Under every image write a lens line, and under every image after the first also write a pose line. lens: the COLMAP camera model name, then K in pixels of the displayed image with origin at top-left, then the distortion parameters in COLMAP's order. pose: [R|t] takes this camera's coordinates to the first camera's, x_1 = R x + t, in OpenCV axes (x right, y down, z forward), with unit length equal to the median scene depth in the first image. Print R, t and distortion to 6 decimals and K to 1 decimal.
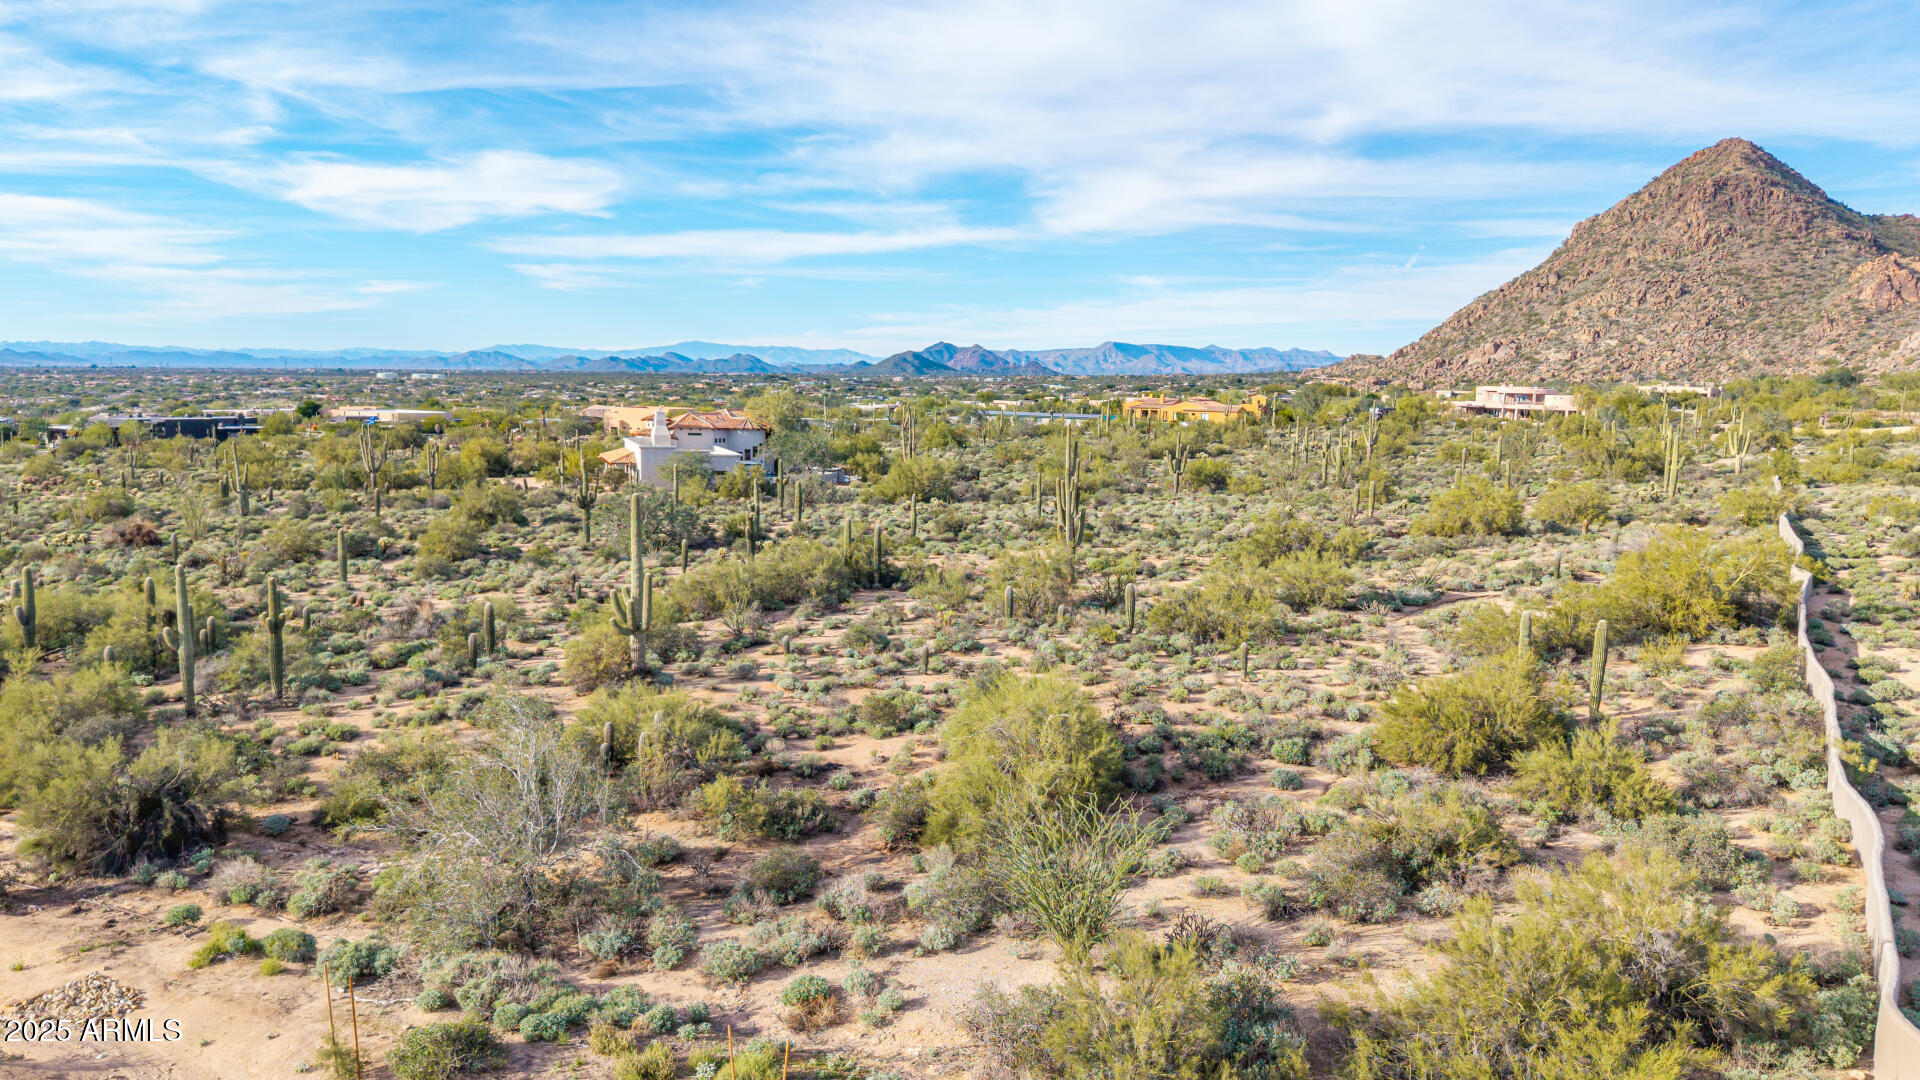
lens RADIAL K [[1366.9, 0, 953.5], [0, 1366.9, 538.3], [0, 0, 1]] dist [0.029220, -0.033759]
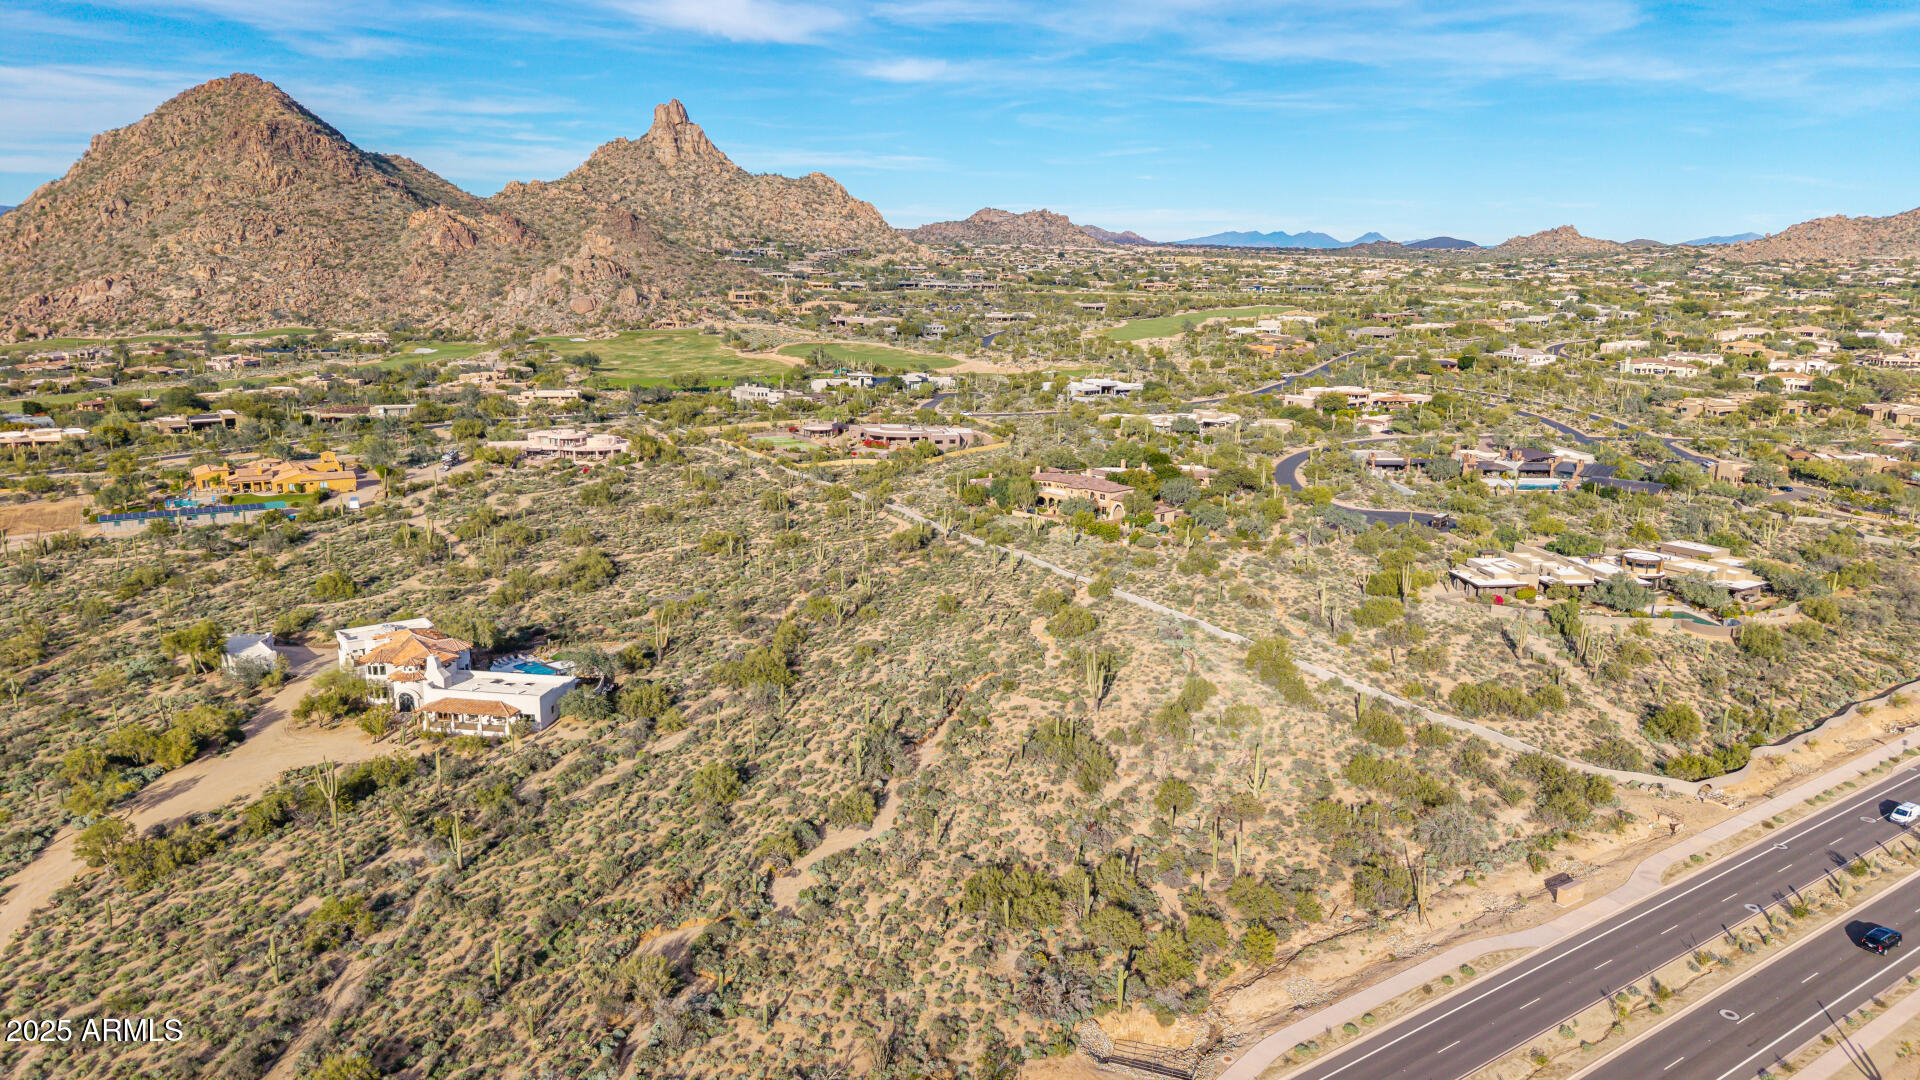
lens RADIAL K [[1275.2, 0, 954.1], [0, 1275.2, 543.2], [0, 0, 1]] dist [0.019206, -0.025051]
pose [[0.468534, -0.209961, 0.858133, -0.161633], [0.105567, 0.977694, 0.181576, -0.060750], [-0.877115, 0.005516, 0.480248, 0.012675]]
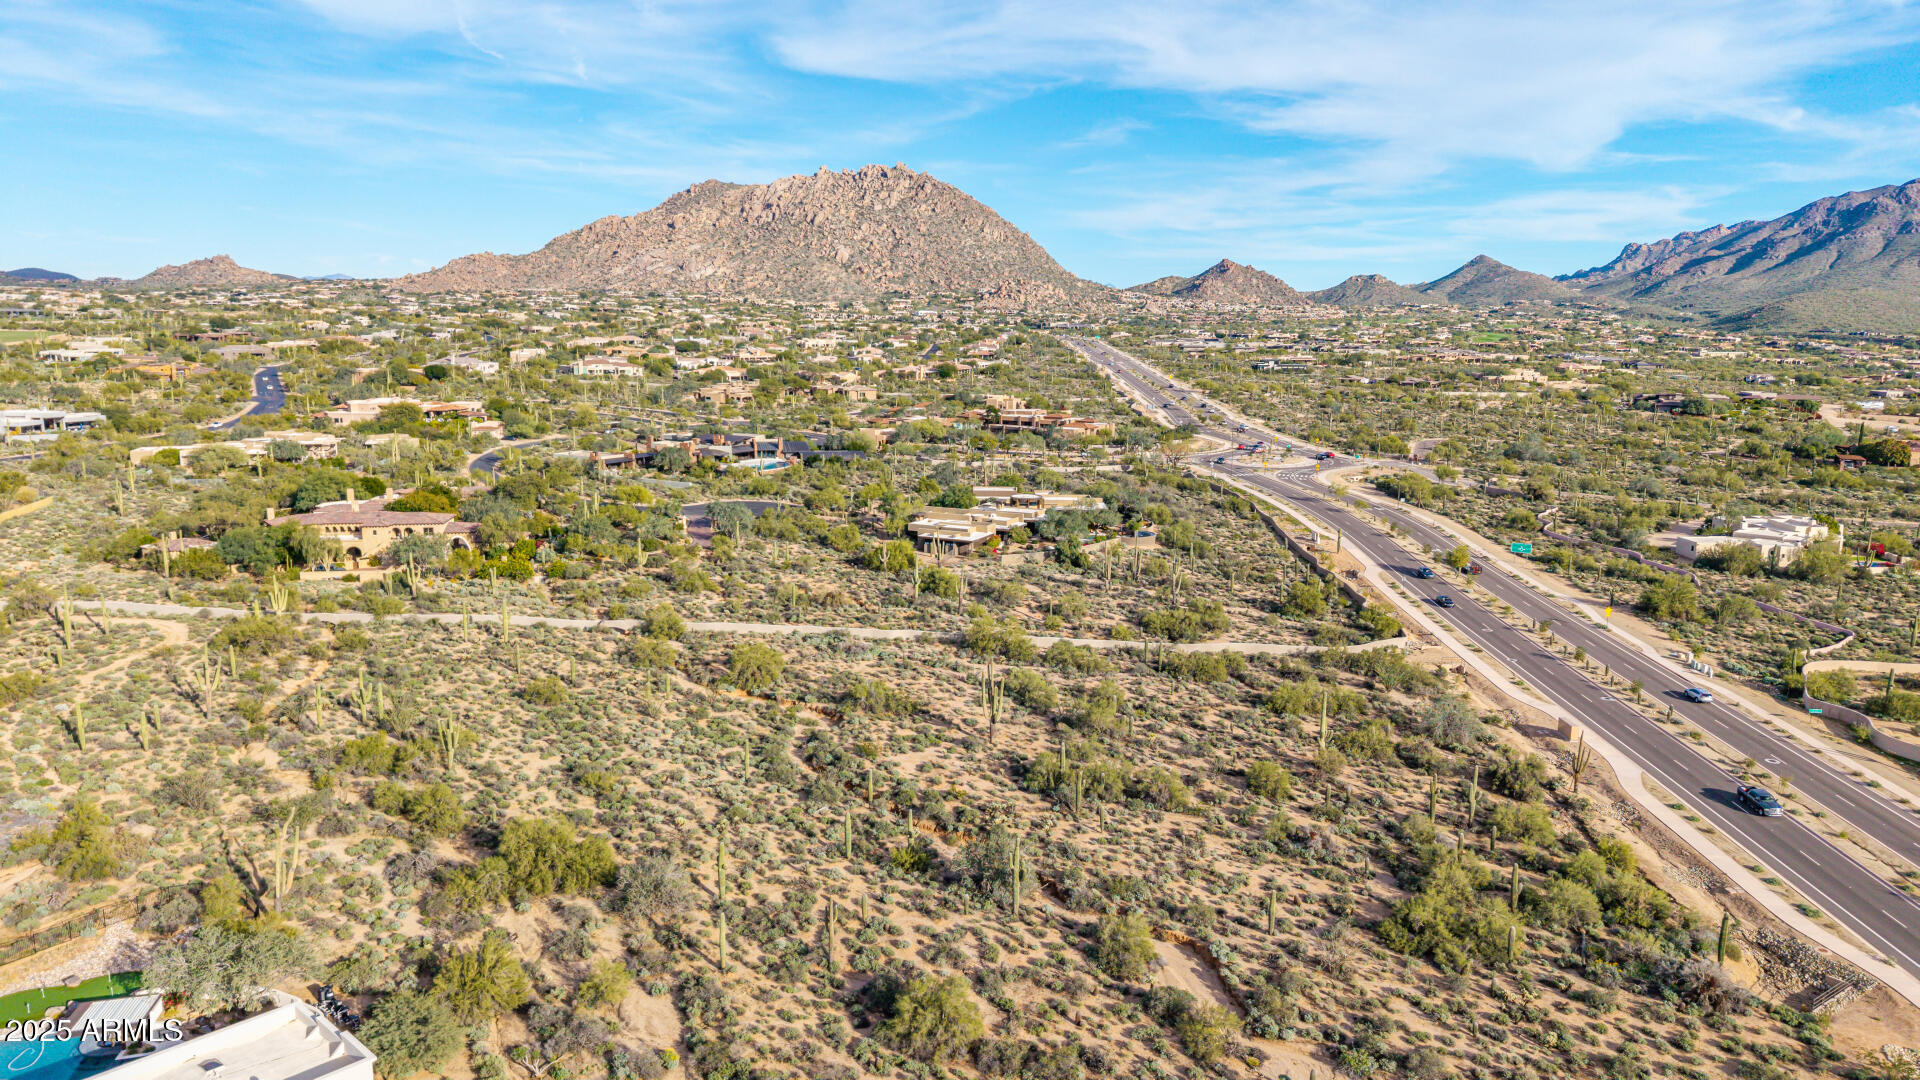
lens RADIAL K [[1268.3, 0, 960.3], [0, 1268.3, 607.8], [0, 0, 1]] dist [0.030615, -0.031548]
pose [[-0.479197, -0.226456, 0.847990, -0.112469], [0.084472, 0.949759, 0.301368, -0.058461], [-0.873633, 0.216046, -0.435993, 0.149552]]
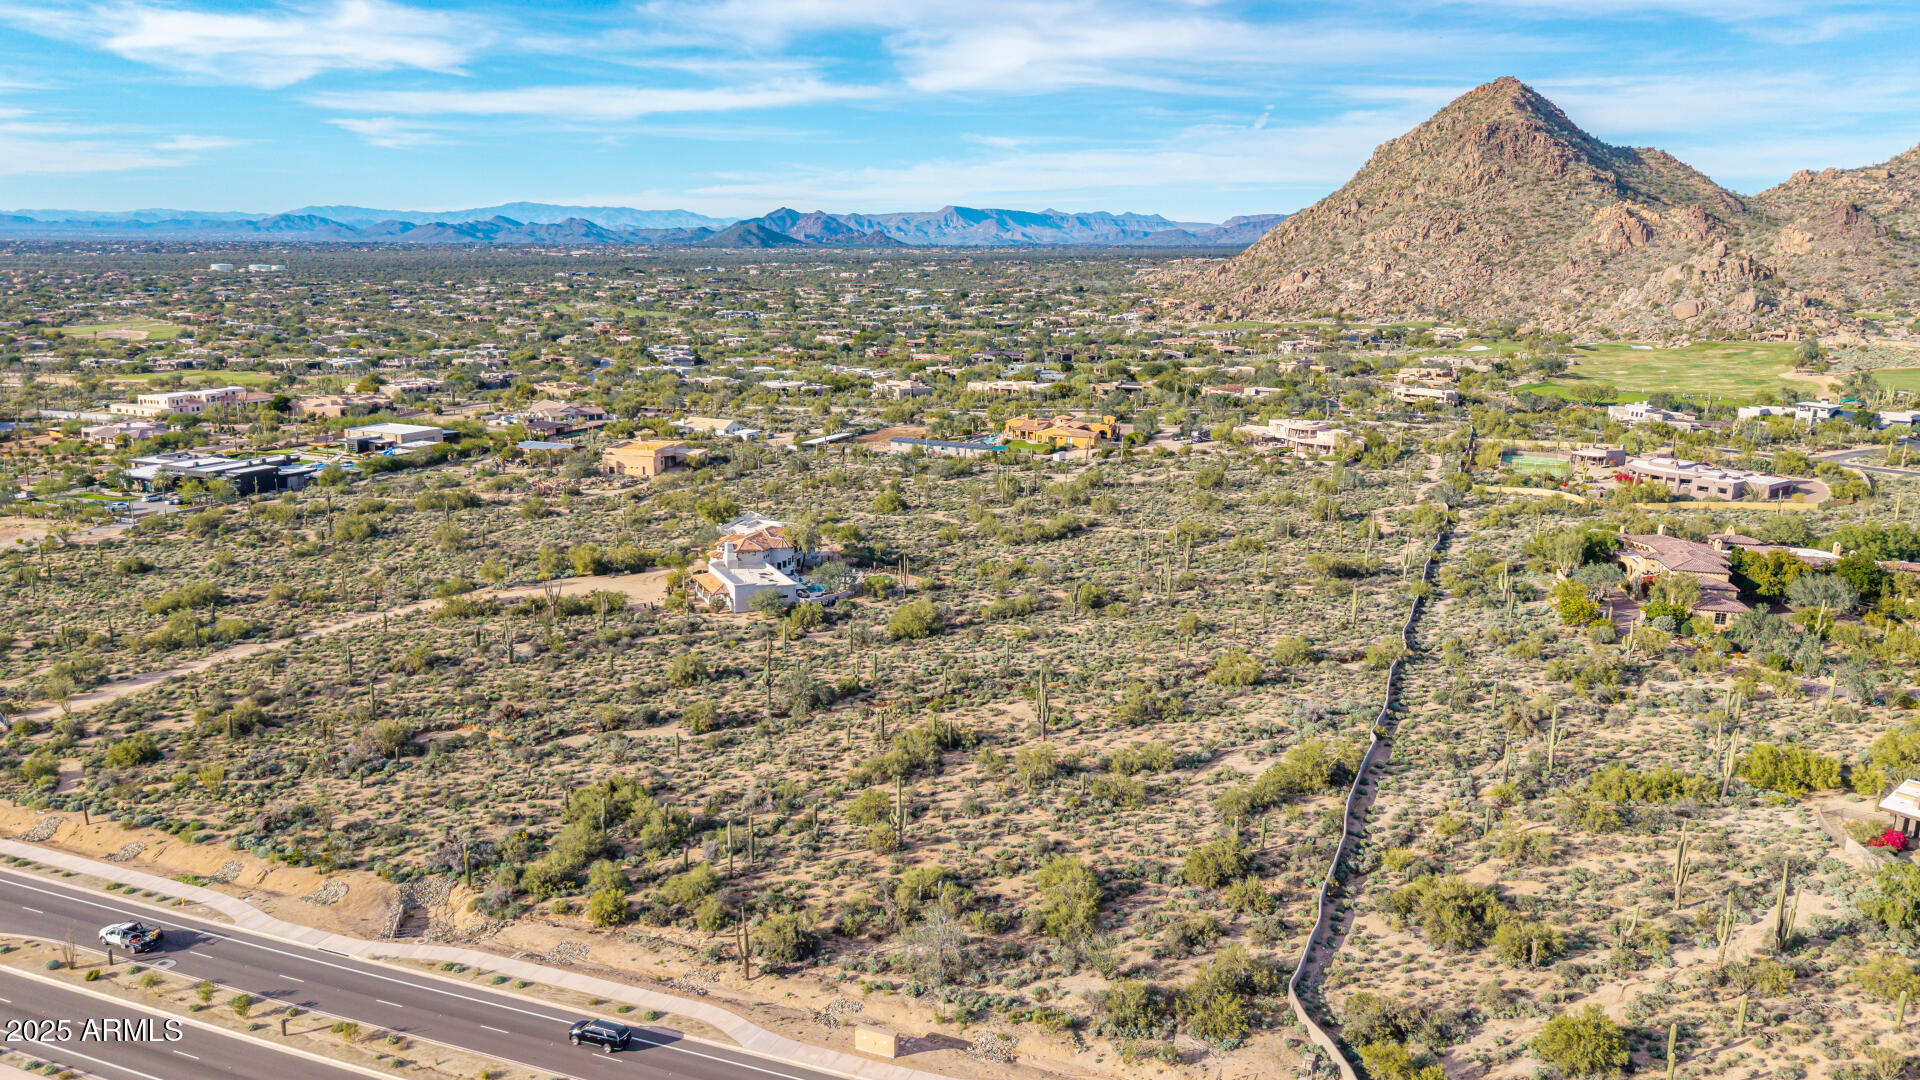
lens RADIAL K [[1332.3, 0, 965.9], [0, 1332.3, 527.5], [0, 0, 1]] dist [0.041508, -0.059153]
pose [[0.992325, -0.032268, 0.119372, -0.023998], [0.020997, 0.995304, 0.094495, -0.044445], [-0.121860, -0.091263, 0.988343, -0.086396]]
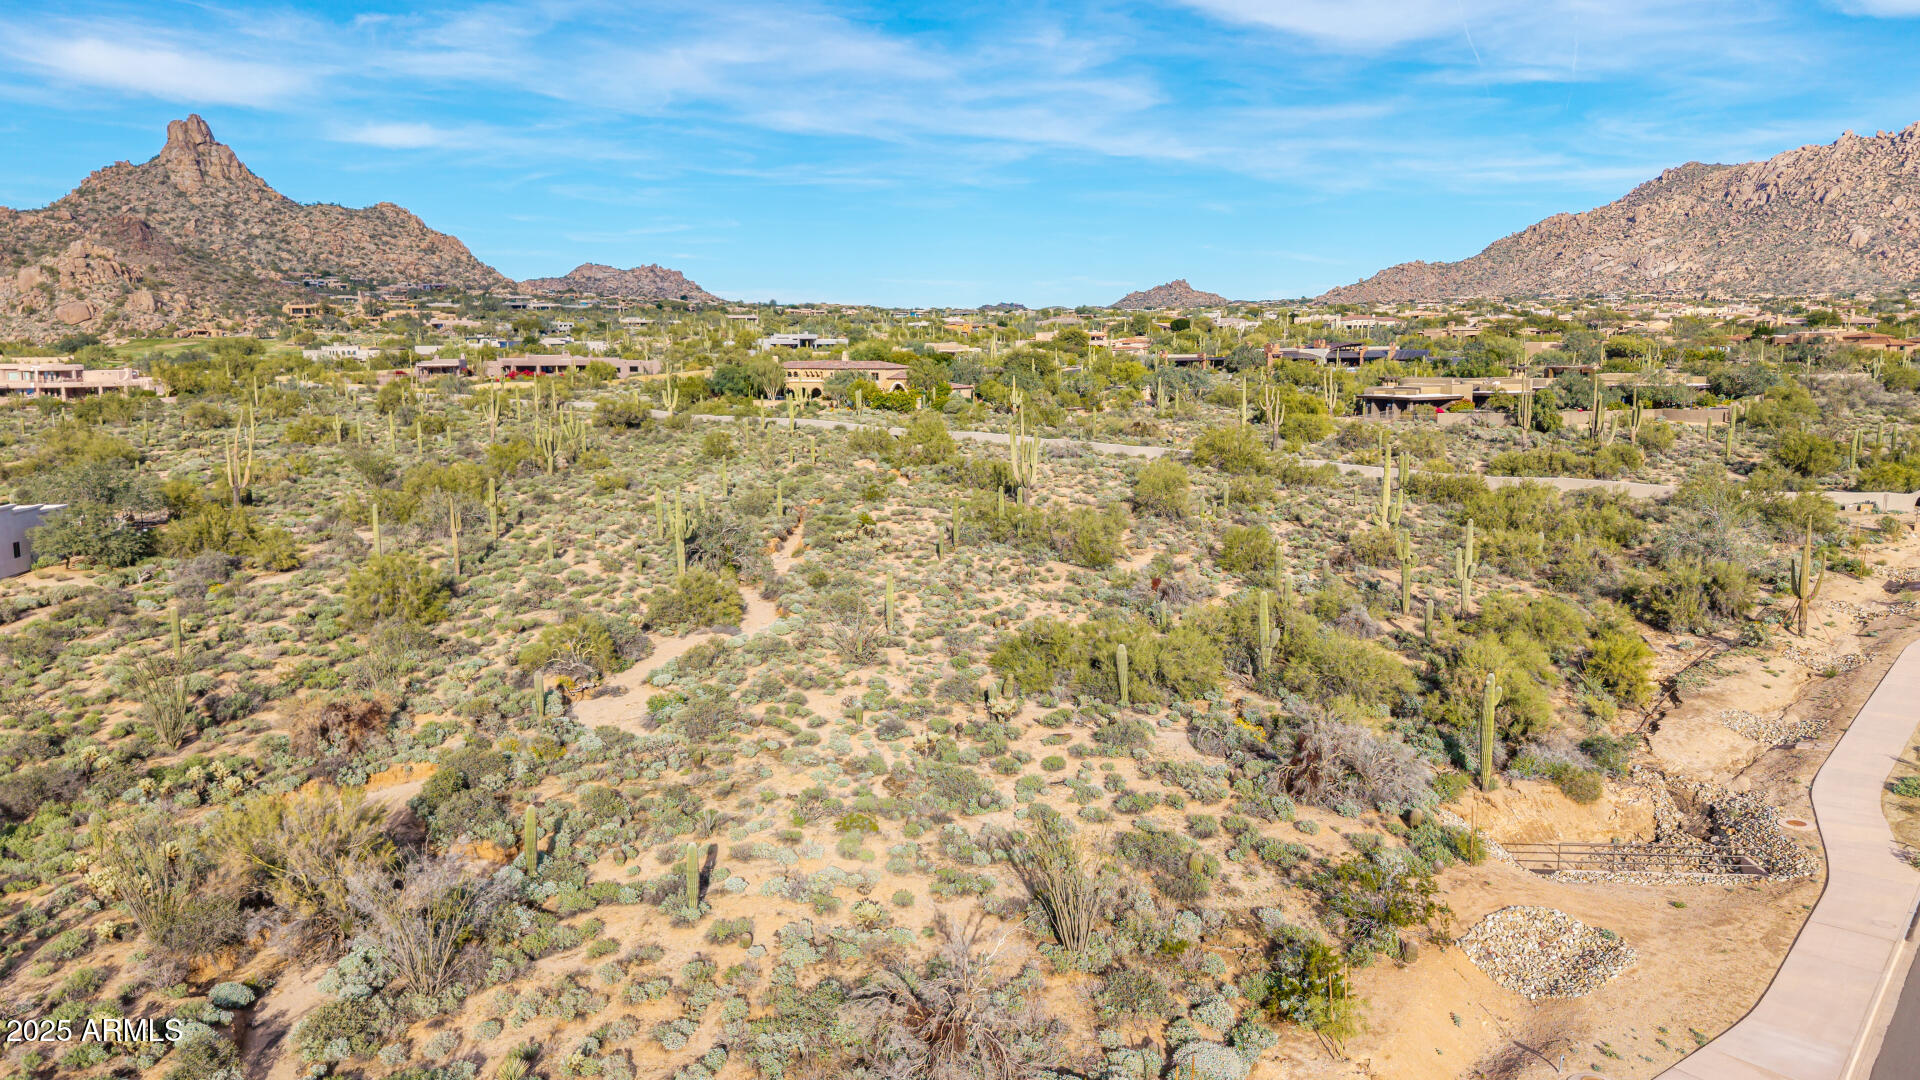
lens RADIAL K [[1366.9, 0, 953.5], [0, 1366.9, 538.3], [0, 0, 1]] dist [0.029220, -0.033759]
pose [[0.198759, -0.164327, 0.966174, -0.117975], [0.131011, 0.981450, 0.139973, -0.015169], [-0.971252, 0.098759, 0.216600, 0.064952]]
